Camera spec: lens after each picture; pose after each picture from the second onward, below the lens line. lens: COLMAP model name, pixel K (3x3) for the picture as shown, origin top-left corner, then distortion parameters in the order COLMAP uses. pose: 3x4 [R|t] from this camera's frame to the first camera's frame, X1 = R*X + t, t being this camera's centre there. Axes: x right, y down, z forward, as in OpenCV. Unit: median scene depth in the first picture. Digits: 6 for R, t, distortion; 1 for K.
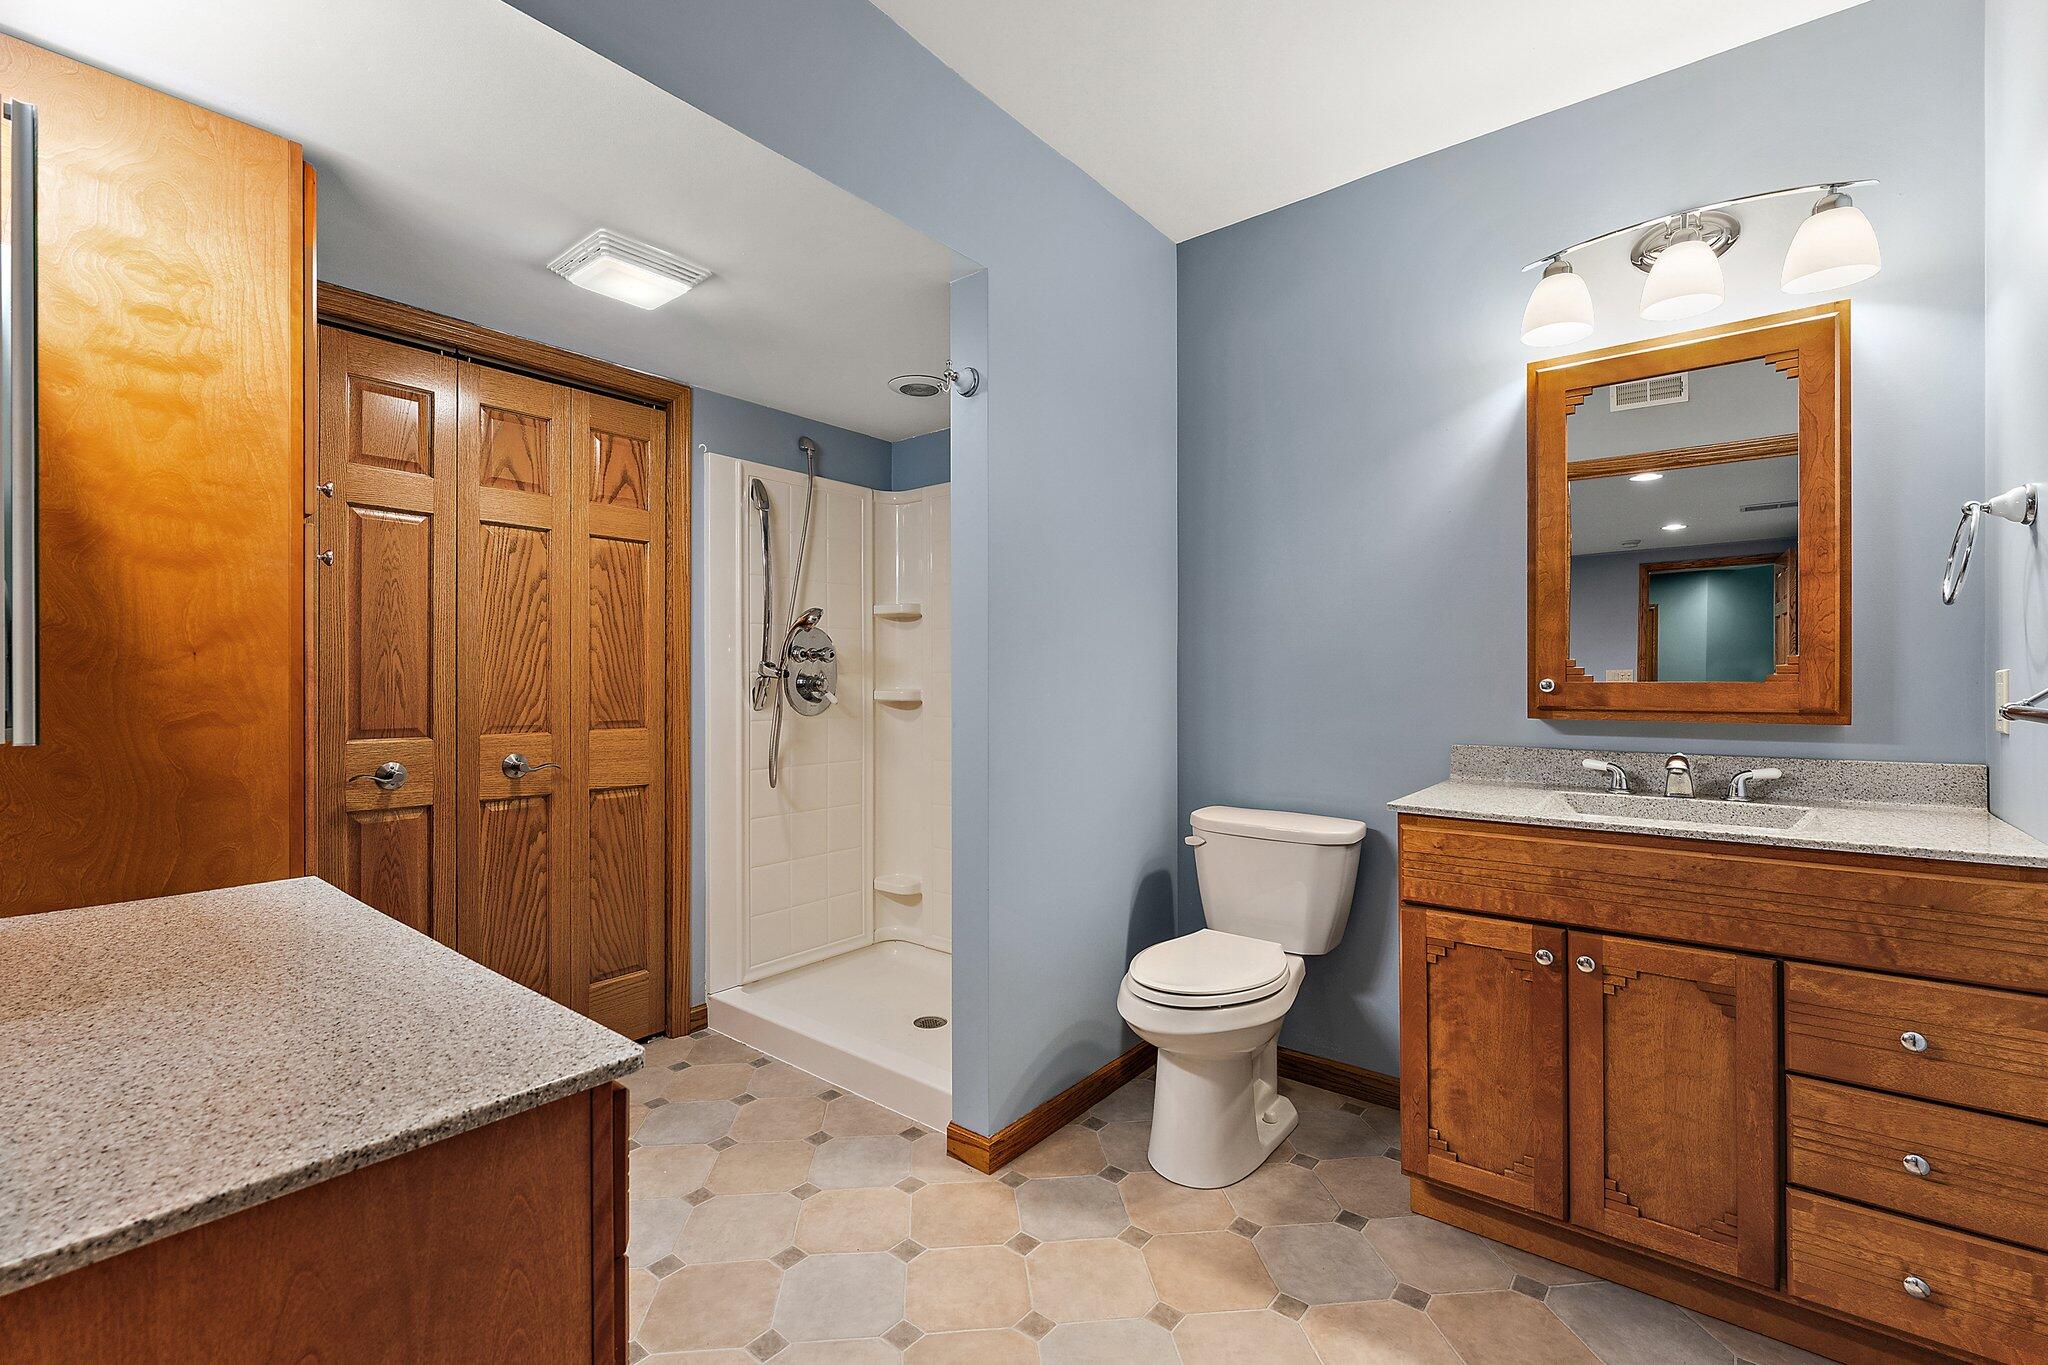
lens RADIAL K [[858.0, 0, 1038.6], [0, 858.0, 679.6], [0, 0, 1]] dist [-0.004472, 0.000361]
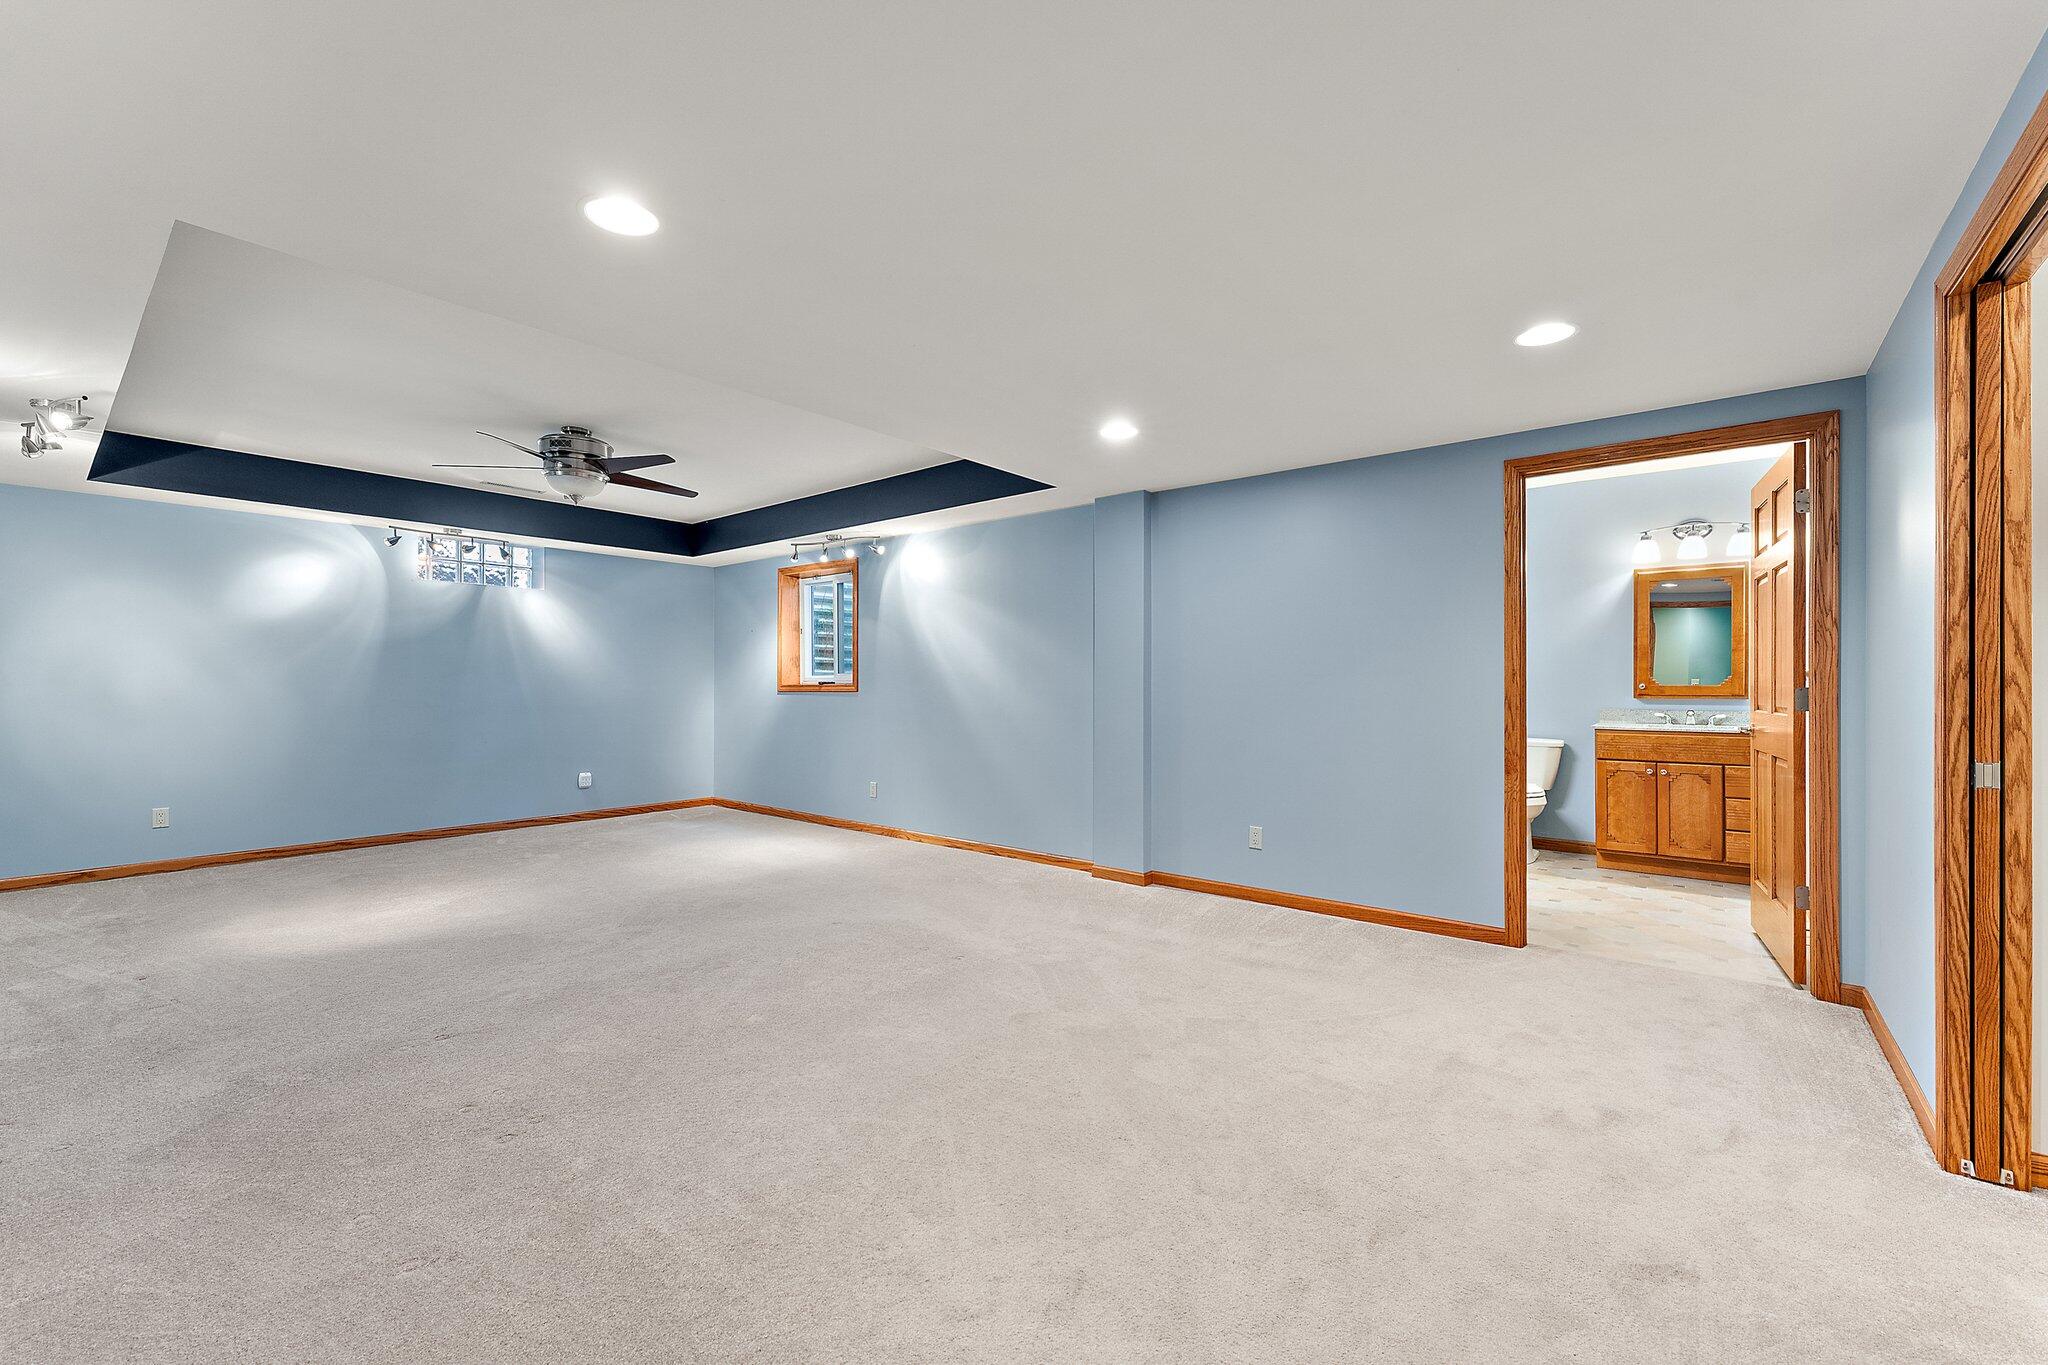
lens RADIAL K [[838.0, 0, 1008.3], [0, 838.0, 685.6], [0, 0, 1]] dist [0.000189, -0.000131]
pose [[0.999929, 0.000555, -0.011927, -1.772427], [-0.000532, 0.999998, 0.001928, -0.000168], [0.011928, -0.001922, 0.999927, -2.164571]]
